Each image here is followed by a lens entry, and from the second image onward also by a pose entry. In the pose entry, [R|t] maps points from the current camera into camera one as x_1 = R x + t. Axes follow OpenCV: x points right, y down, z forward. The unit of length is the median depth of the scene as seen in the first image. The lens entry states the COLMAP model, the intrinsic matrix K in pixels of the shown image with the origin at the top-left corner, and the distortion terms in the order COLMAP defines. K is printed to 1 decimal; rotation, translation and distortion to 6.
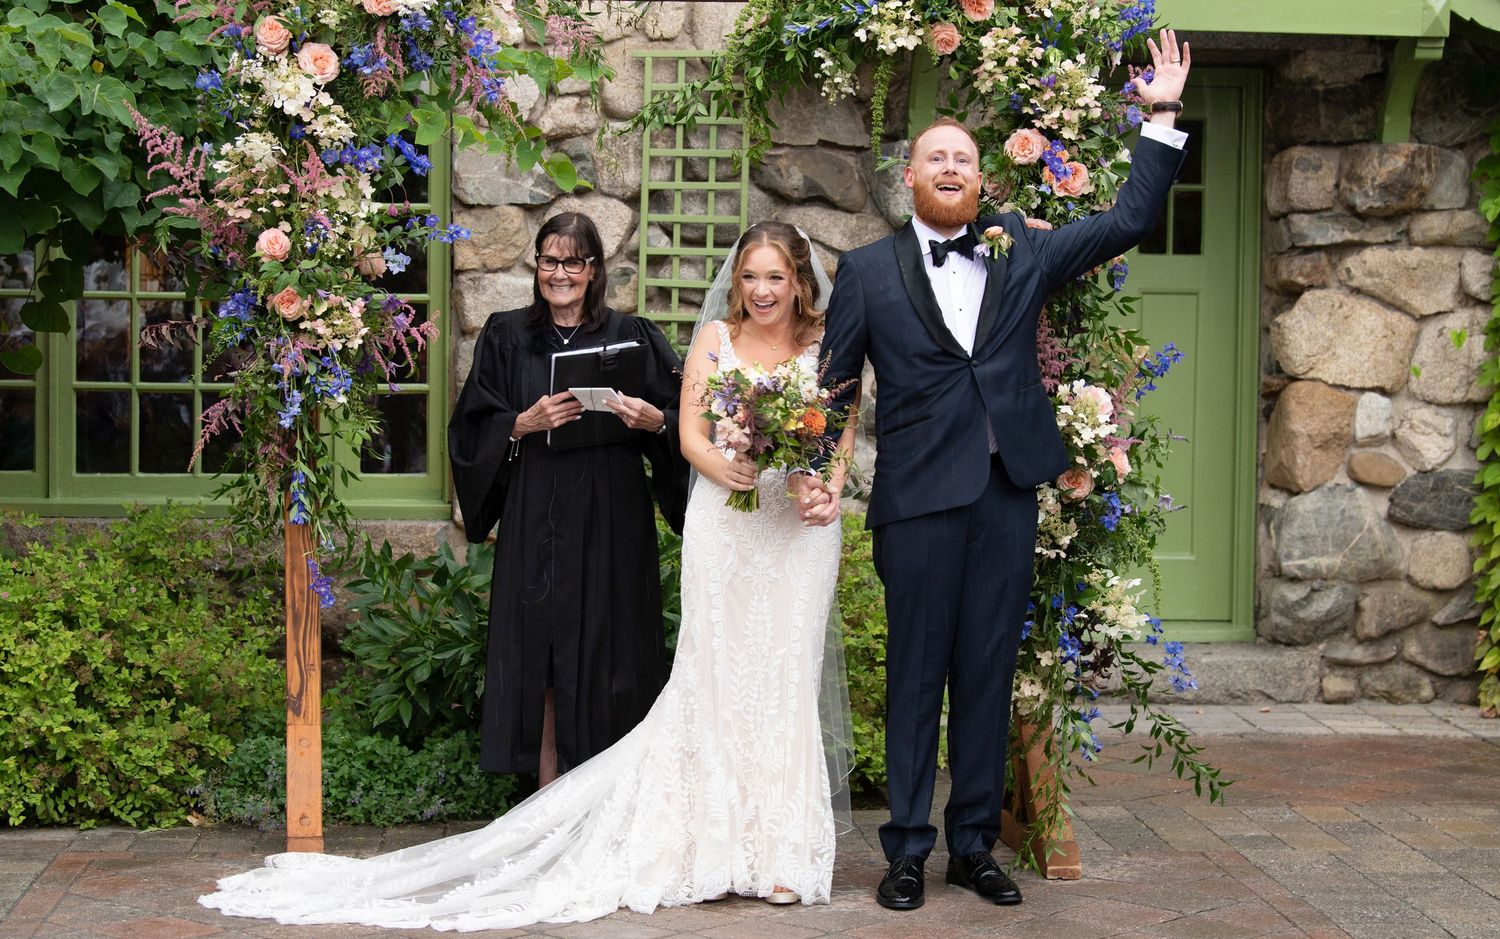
lens RADIAL K [[3034.7, 0, 750.0], [0, 3034.7, 456.4], [0, 0, 1]] dist [-0.018258, 0.000000]
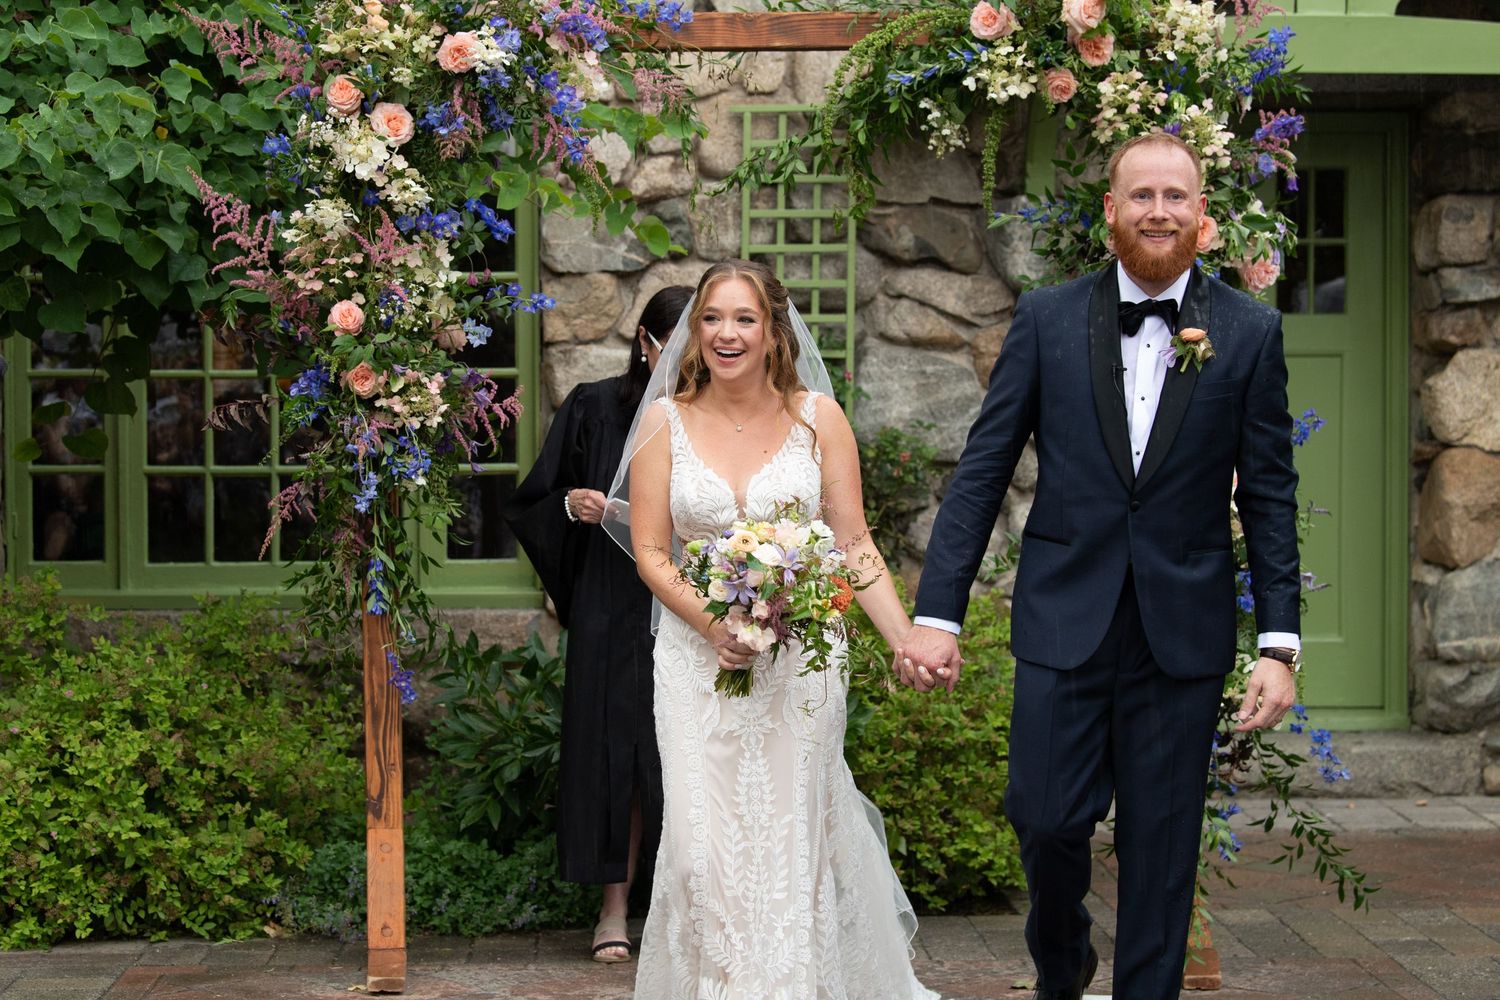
lens RADIAL K [[3214.7, 0, 705.3], [0, 3214.7, 481.4], [0, 0, 1]] dist [-0.014940, 0.000000]
pose [[0.998600, -0.013136, -0.051238, 0.004327], [0.012249, 0.999770, -0.017590, -0.000177], [0.051458, 0.016938, 0.998532, 0.011260]]
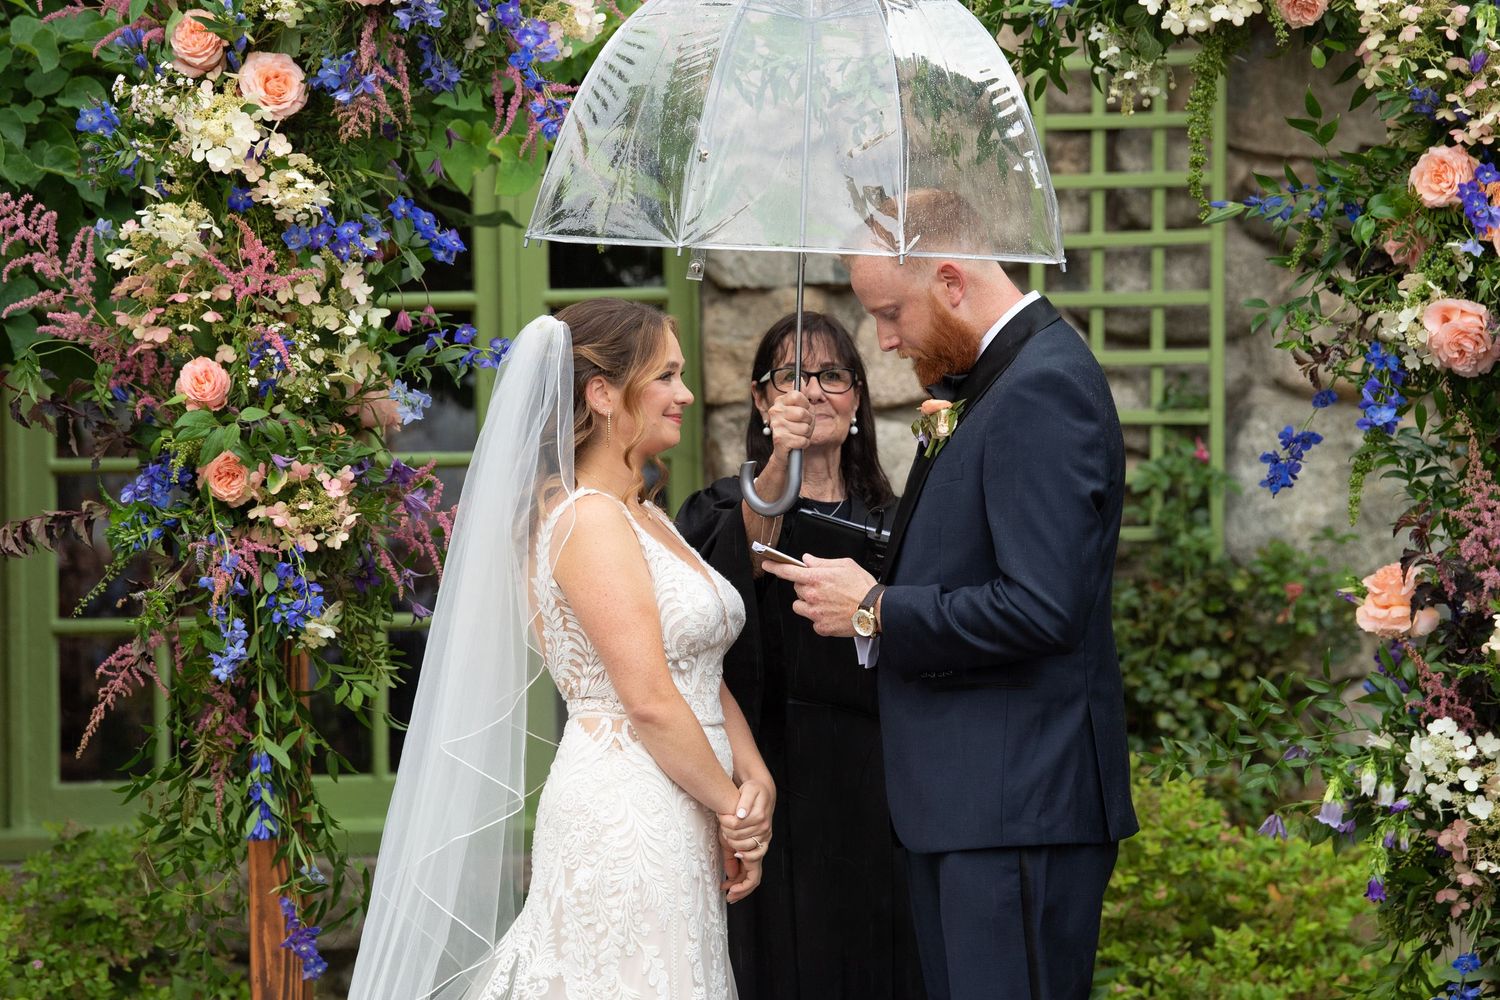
lens RADIAL K [[6830.8, 0, 705.1], [0, 6830.8, 473.2], [0, 0, 1]] dist [1.342744, 0.000000]
pose [[0.980477, -0.027883, -0.194648, 0.210142], [0.018959, 0.998688, -0.047559, 0.016372], [0.195719, 0.042940, 0.979719, -0.341011]]
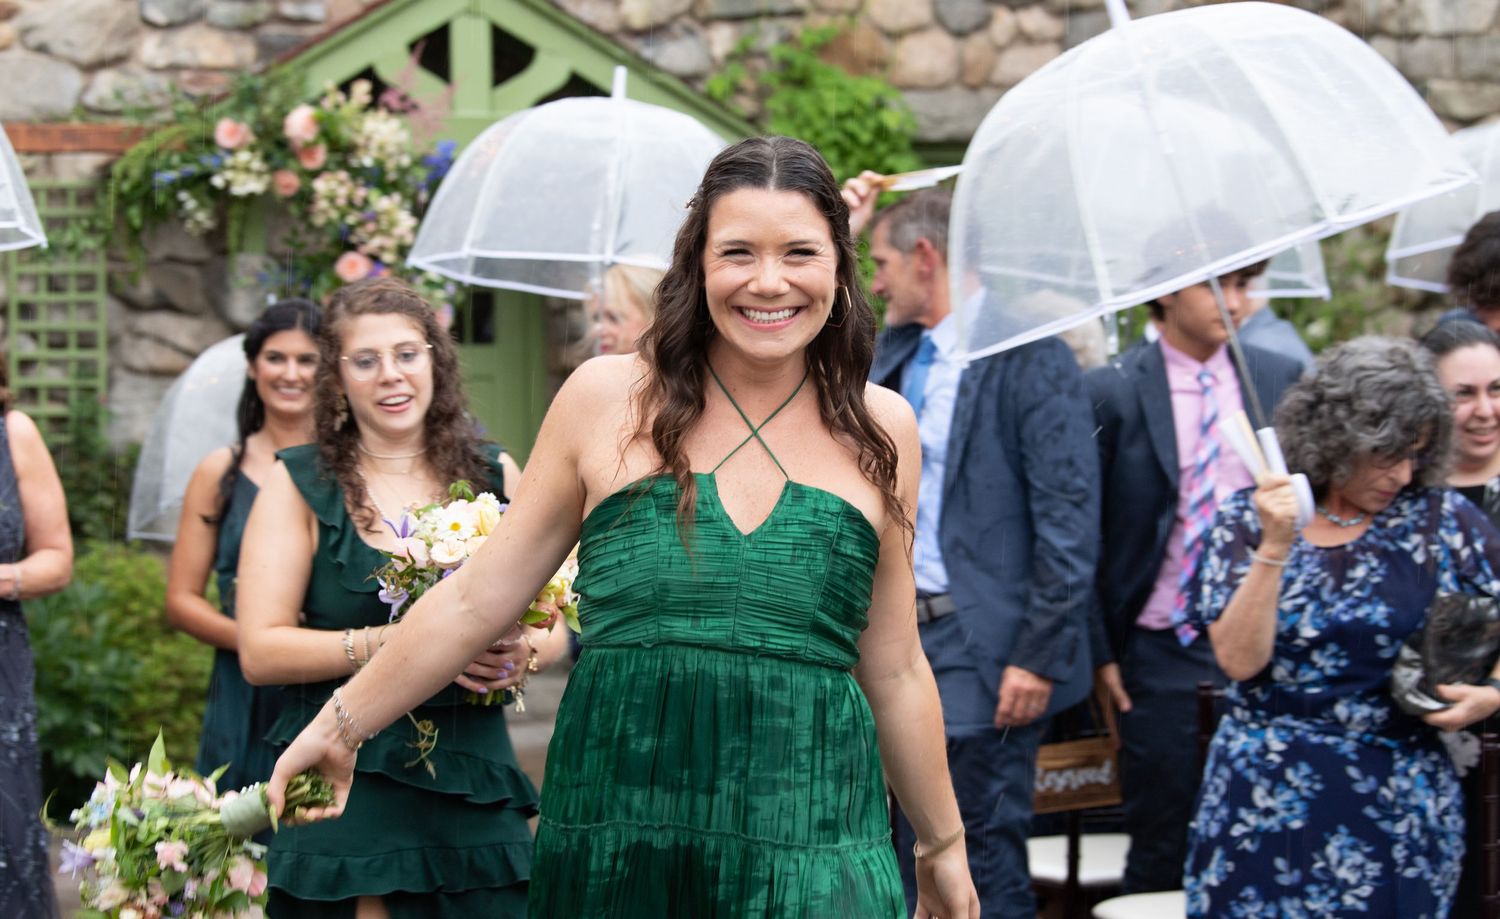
lens RADIAL K [[3047.3, 0, 745.4], [0, 3047.3, 457.9], [0, 0, 1]] dist [-0.052745, 0.000000]
pose [[0.973256, -0.033549, 0.227262, -0.039708], [0.039299, 0.999010, -0.020824, 0.008548], [-0.226338, 0.029198, 0.973611, -0.255835]]
